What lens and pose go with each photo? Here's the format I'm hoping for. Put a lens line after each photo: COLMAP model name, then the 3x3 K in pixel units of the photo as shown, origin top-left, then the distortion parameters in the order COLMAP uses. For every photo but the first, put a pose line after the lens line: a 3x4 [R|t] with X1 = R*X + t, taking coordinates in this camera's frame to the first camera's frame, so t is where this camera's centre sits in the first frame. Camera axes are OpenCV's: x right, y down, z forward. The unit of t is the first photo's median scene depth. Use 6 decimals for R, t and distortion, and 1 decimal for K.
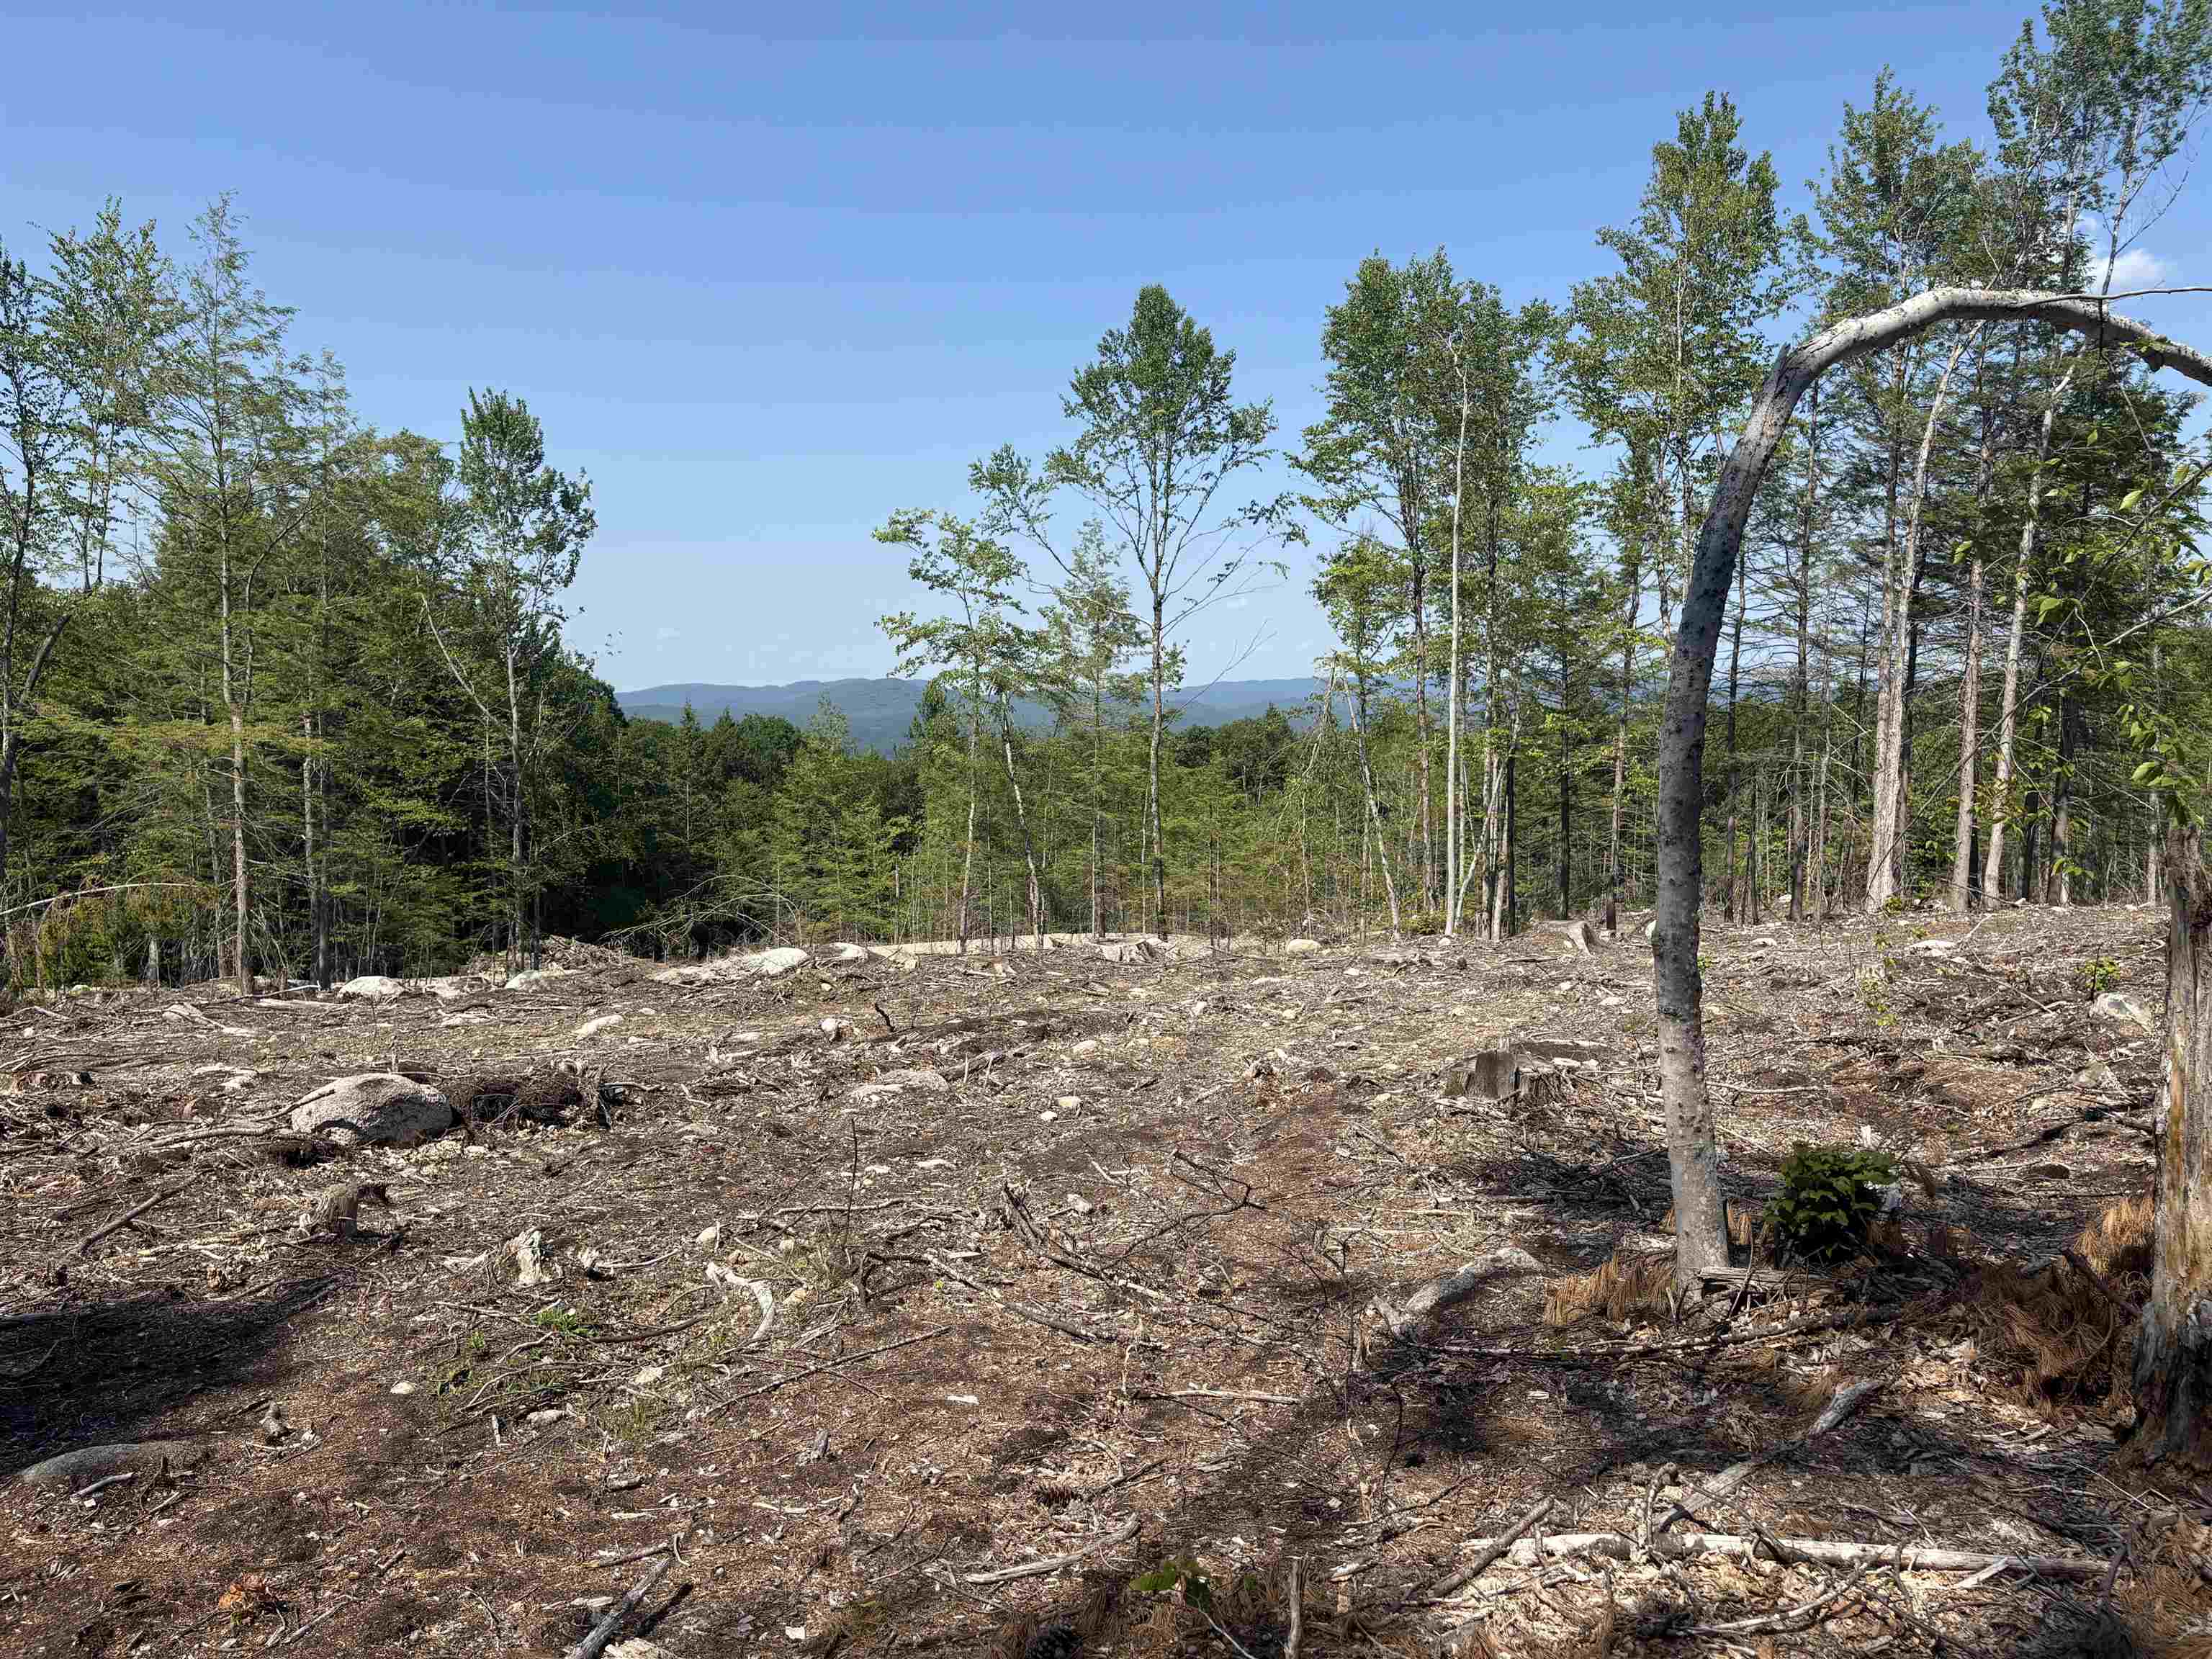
lens RADIAL K [[1706.1, 0, 1106.0], [0, 1706.1, 829.5], [0, 0, 1]] dist [0.075636, -0.080892]
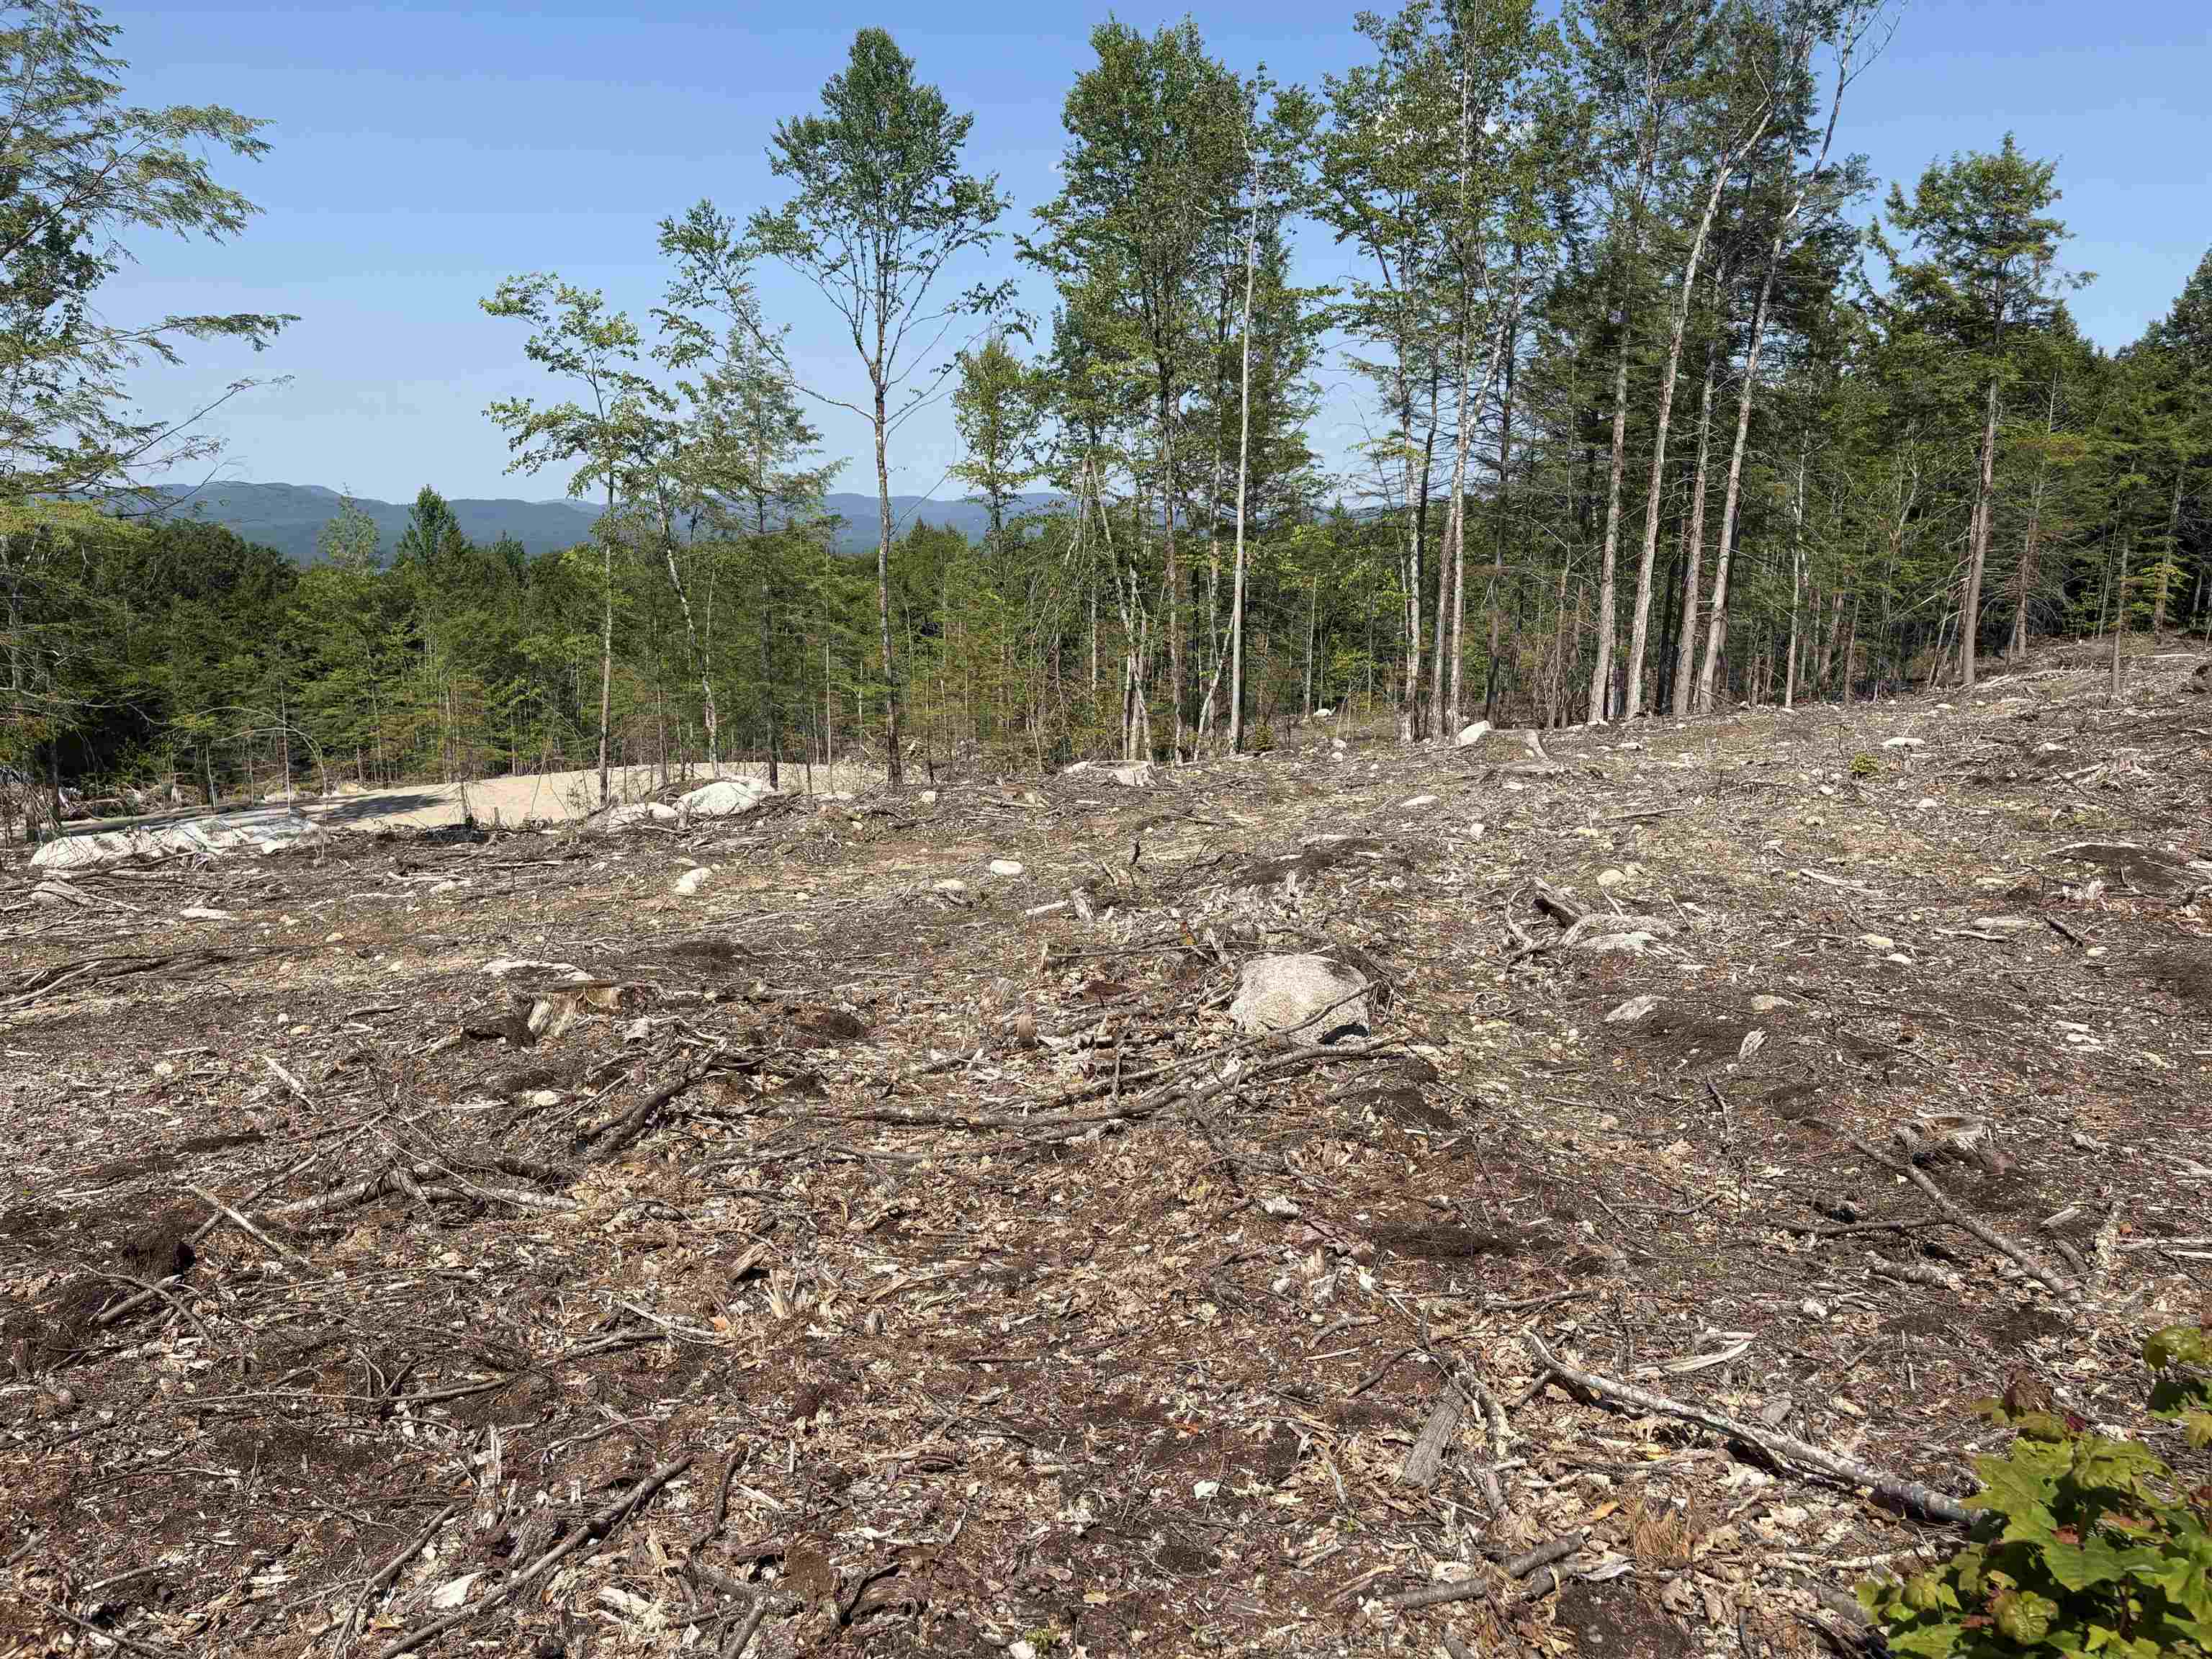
lens RADIAL K [[1707.5, 0, 1106.0], [0, 1707.5, 829.5], [0, 0, 1]] dist [0.001044, 0.011394]
pose [[0.946586, -0.040057, 0.319952, -0.154095], [0.007399, 0.994691, 0.102642, 0.004838], [-0.322365, -0.094792, 0.941857, 0.086060]]
